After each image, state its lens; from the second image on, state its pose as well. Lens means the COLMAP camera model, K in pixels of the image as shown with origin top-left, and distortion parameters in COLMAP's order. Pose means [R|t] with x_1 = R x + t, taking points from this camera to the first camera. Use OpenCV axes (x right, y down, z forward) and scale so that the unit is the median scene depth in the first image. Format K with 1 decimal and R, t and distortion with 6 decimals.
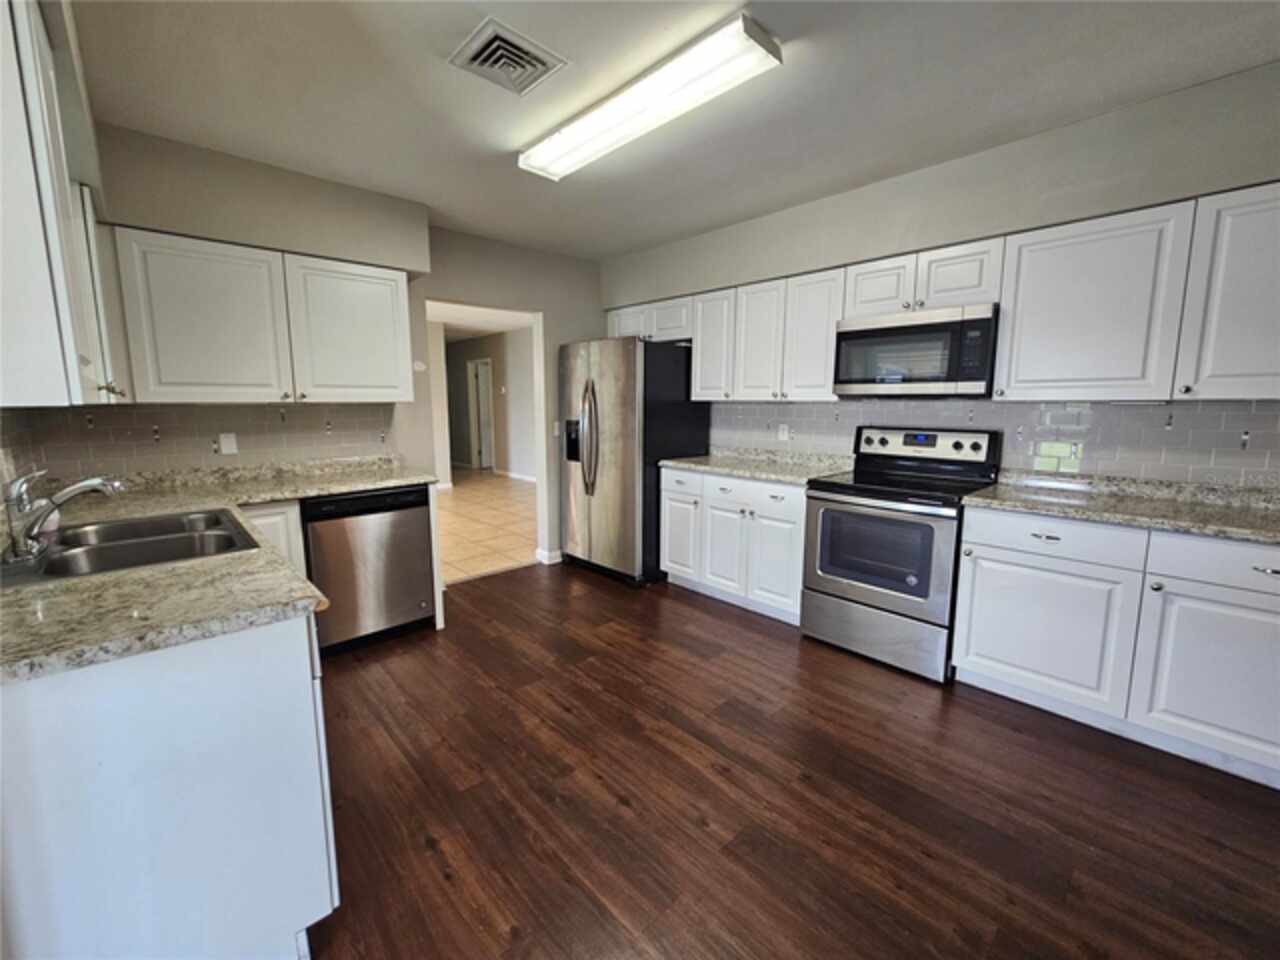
lens RADIAL K [[525.5, 0, 644.8], [0, 525.5, 474.2], [0, 0, 1]] dist [-0.005639, 0.002198]
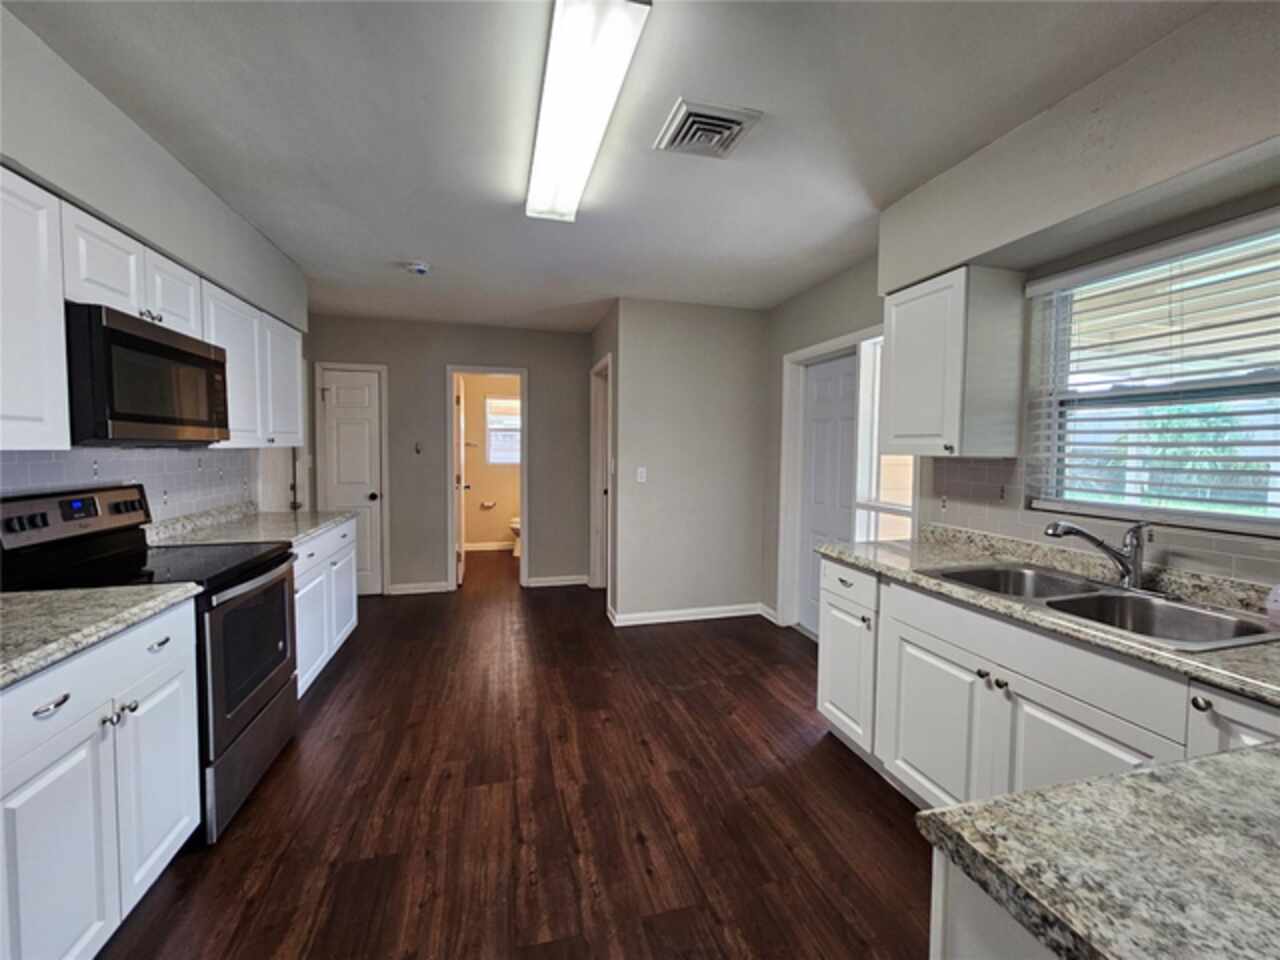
lens RADIAL K [[525.5, 0, 641.8], [0, 525.5, 470.5], [0, 0, 1]] dist [-0.005639, 0.002198]
pose [[-0.879350, -0.027013, 0.475410, -0.442146], [0.059042, 0.984500, 0.165149, -0.199330], [-0.472502, 0.173293, -0.864125, 1.373757]]
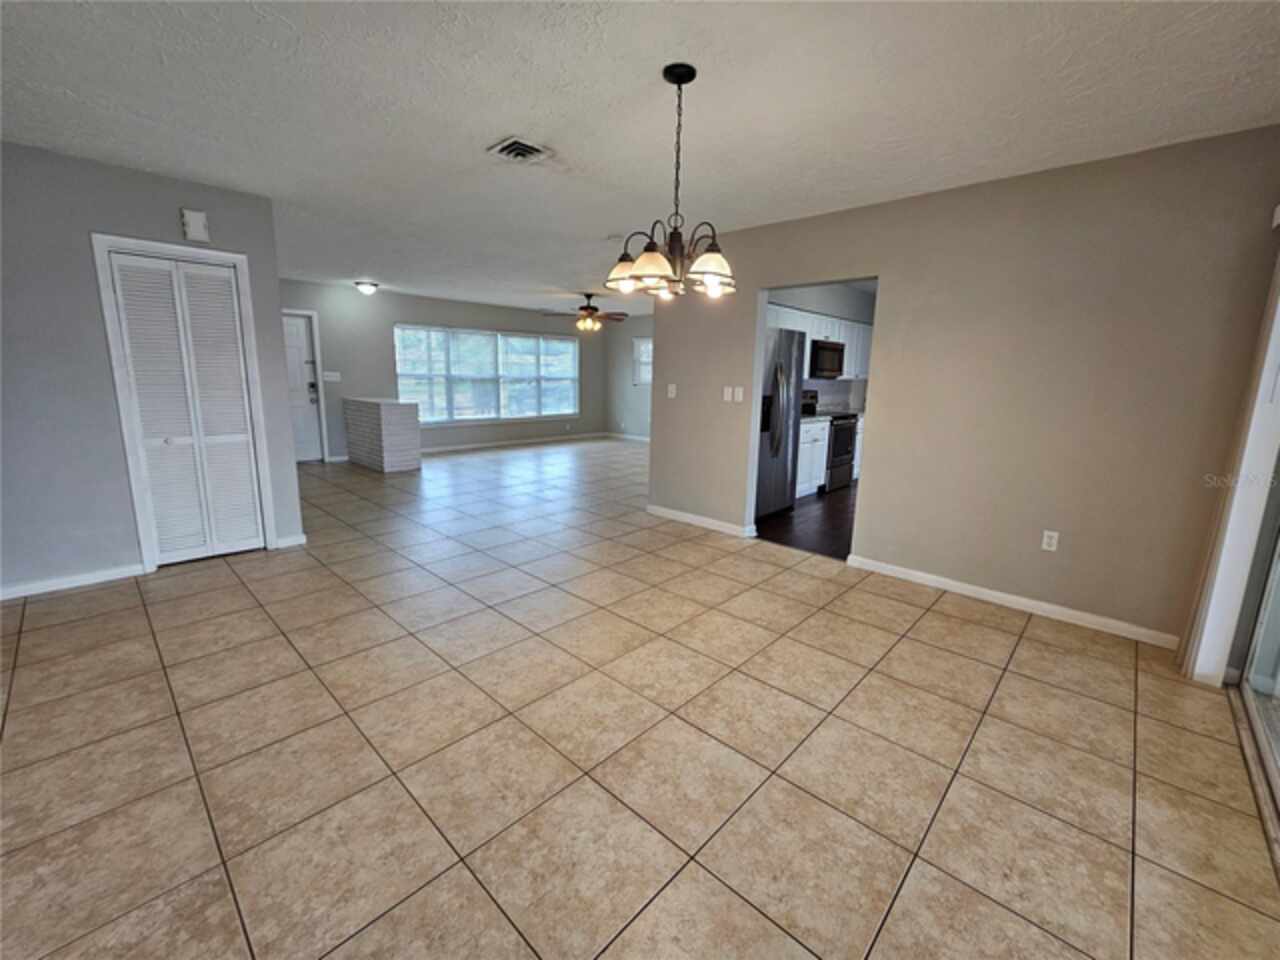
lens RADIAL K [[525.5, 0, 640.1], [0, 525.5, 467.3], [0, 0, 1]] dist [-0.005639, 0.002198]
pose [[-0.048906, -0.174916, 0.983368, -1.923475], [0.121399, 0.976206, 0.179680, -0.288327], [-0.991398, 0.128167, -0.026507, 2.019728]]
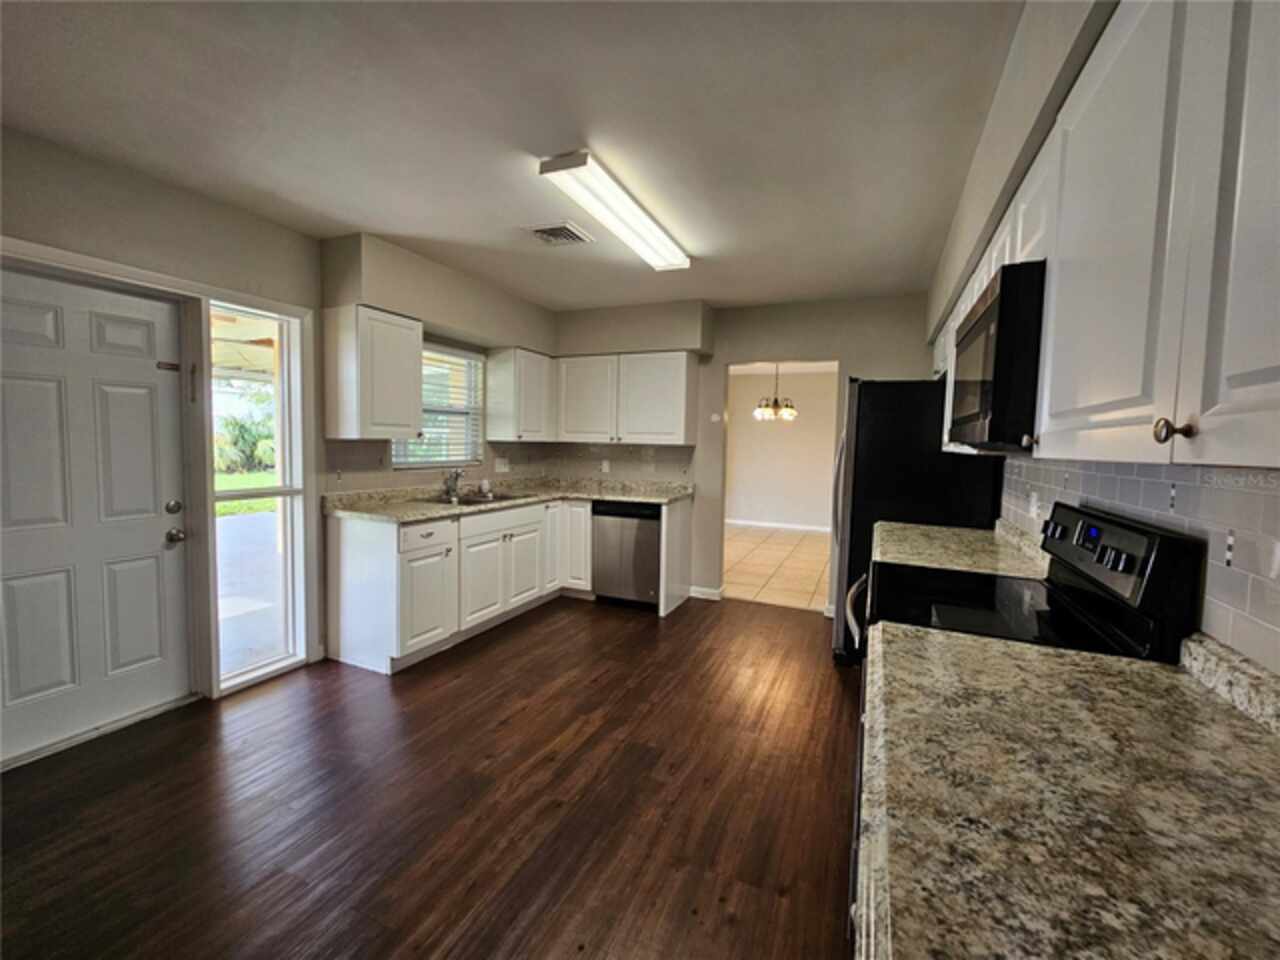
lens RADIAL K [[525.5, 0, 644.1], [0, 525.5, 472.5], [0, 0, 1]] dist [-0.005639, 0.002198]
pose [[0.381108, 0.065036, -0.922240, 0.910654], [-0.151956, 0.988363, 0.006905, -0.073310], [0.911957, 0.137508, 0.386556, 0.472043]]
